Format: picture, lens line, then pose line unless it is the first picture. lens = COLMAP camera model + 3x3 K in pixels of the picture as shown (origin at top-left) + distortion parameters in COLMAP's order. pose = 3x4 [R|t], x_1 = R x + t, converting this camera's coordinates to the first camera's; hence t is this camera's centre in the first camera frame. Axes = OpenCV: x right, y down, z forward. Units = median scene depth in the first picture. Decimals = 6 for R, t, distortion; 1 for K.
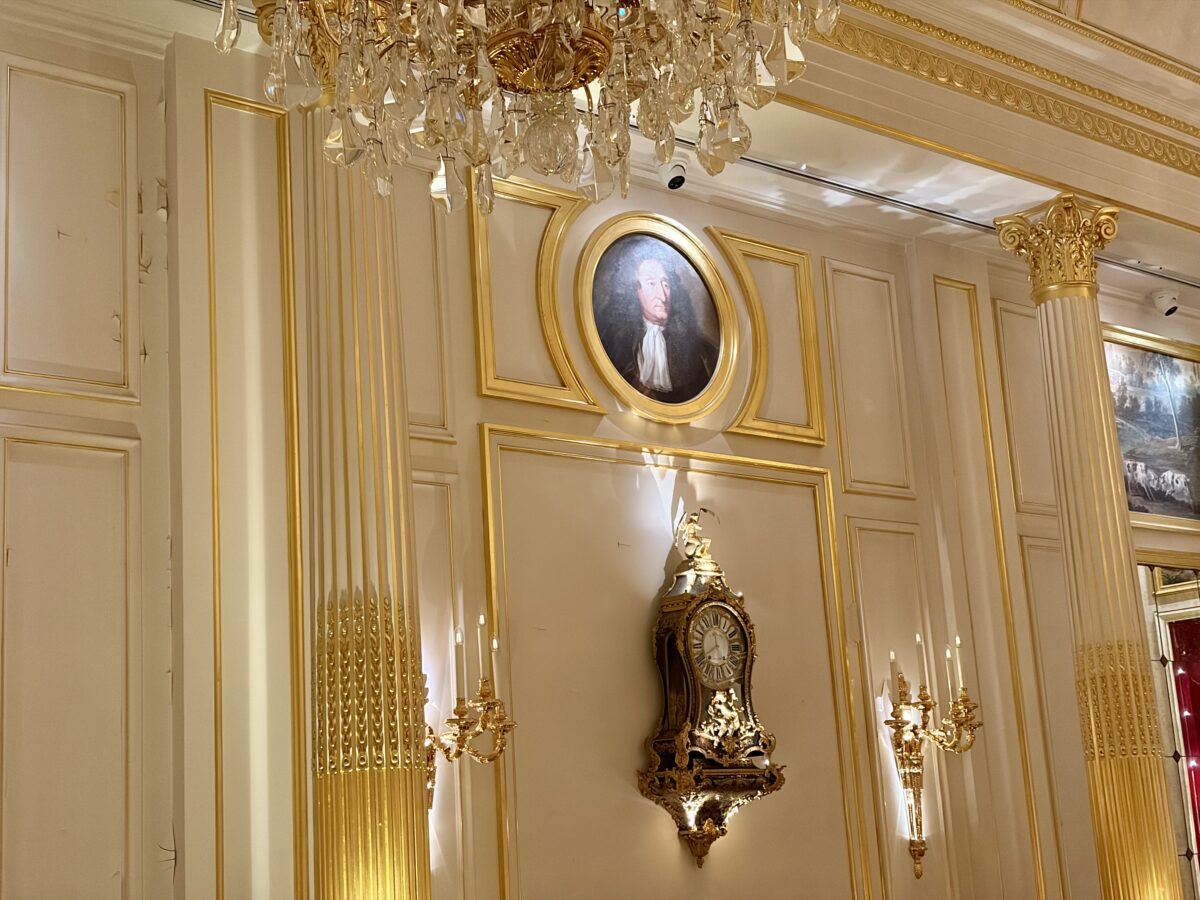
lens RADIAL K [[1764.8, 0, 598.7], [0, 1764.8, 446.9], [0, 0, 1]] dist [0.054643, 0.000000]
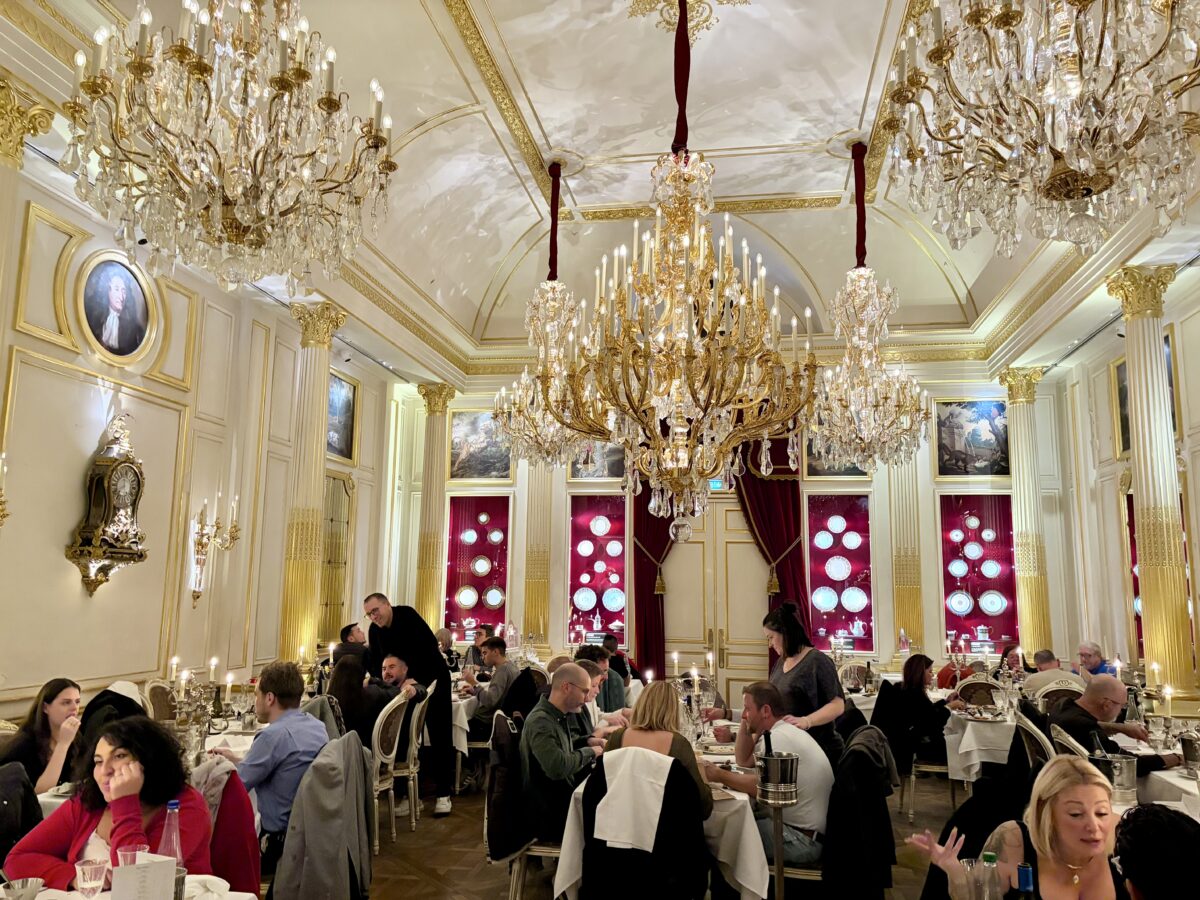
lens RADIAL K [[900.9, 0, 600.9], [0, 900.9, 453.3], [0, 0, 1]] dist [0.003960, 0.000083]
pose [[0.748606, 0.168066, 0.641361, -0.173585], [-0.205392, 0.978538, -0.016686, -0.012444], [-0.630400, -0.119239, 0.767058, -0.078859]]
